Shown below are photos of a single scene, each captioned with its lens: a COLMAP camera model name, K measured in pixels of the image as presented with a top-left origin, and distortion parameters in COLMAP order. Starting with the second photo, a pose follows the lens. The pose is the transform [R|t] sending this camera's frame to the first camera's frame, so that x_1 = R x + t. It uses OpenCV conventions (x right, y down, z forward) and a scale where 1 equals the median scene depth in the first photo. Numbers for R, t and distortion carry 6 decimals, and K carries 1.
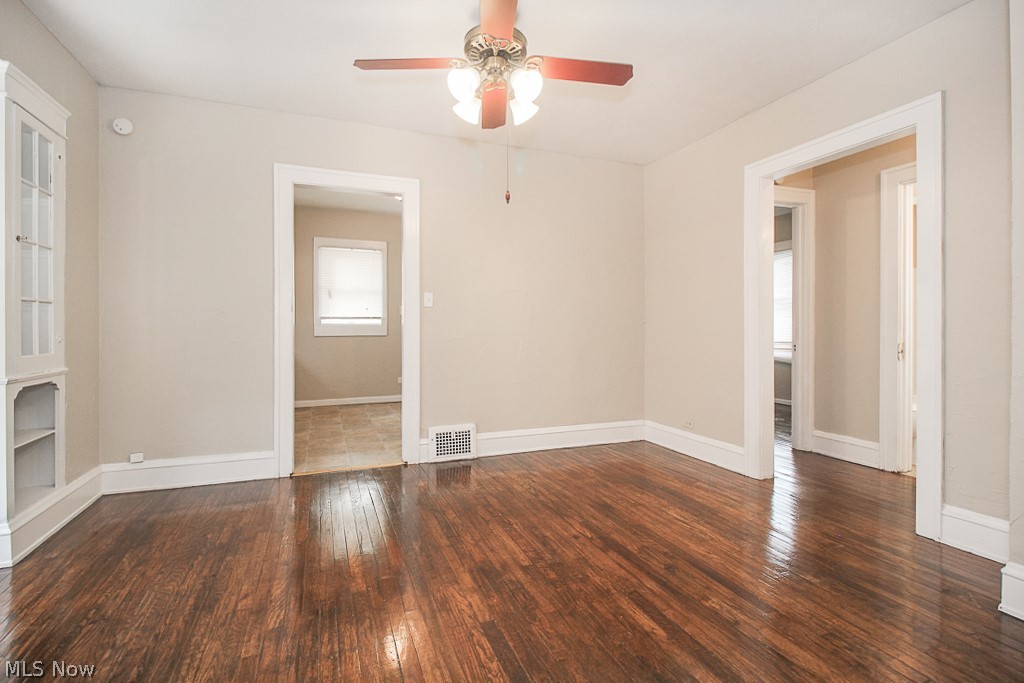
lens RADIAL K [[479.0, 0, 511.3], [0, 479.0, 325.7], [0, 0, 1]] dist [0.021338, -0.015046]
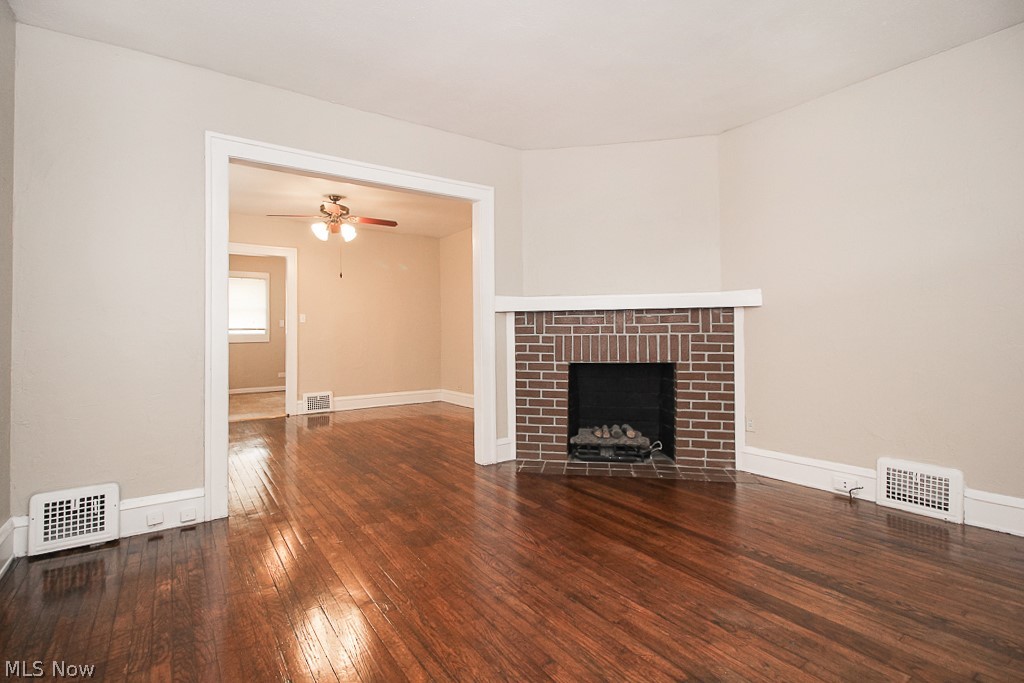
lens RADIAL K [[479.0, 0, 511.3], [0, 479.0, 325.7], [0, 0, 1]] dist [0.021338, -0.015046]
pose [[0.971998, -0.004264, 0.234949, 0.149236], [0.008736, 0.999800, -0.017996, 0.008195], [-0.234825, 0.019544, 0.971841, -0.850604]]
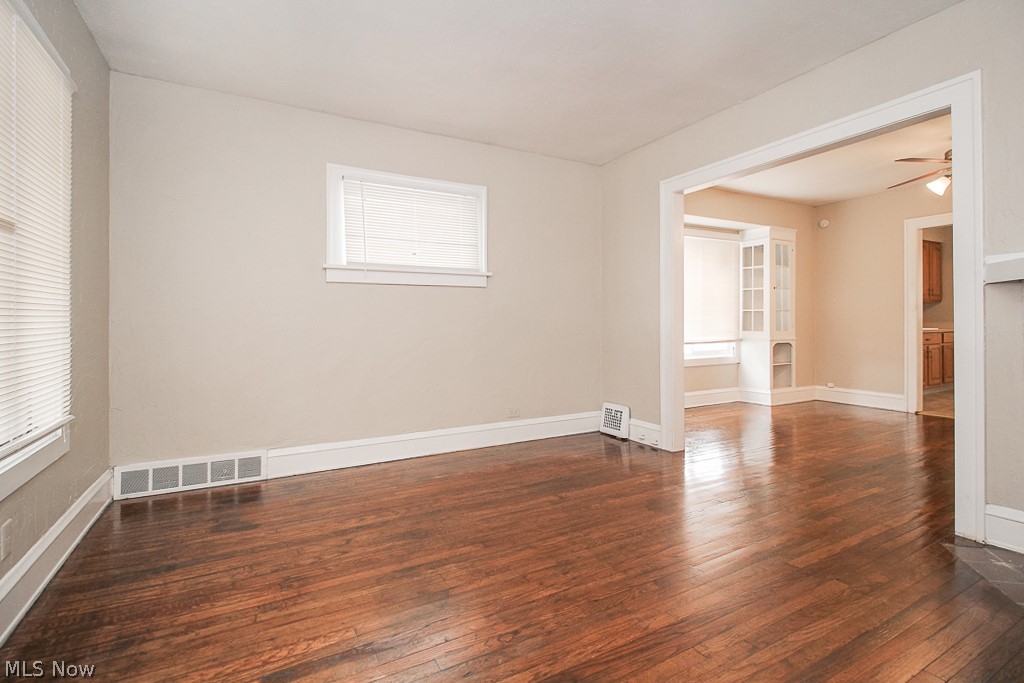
lens RADIAL K [[479.0, 0, 511.3], [0, 479.0, 325.7], [0, 0, 1]] dist [0.021338, -0.015046]
pose [[0.132284, 0.004881, -0.991200, 0.882889], [0.005765, 0.999967, 0.005693, 0.004194], [0.991195, -0.006468, 0.132252, -0.500940]]
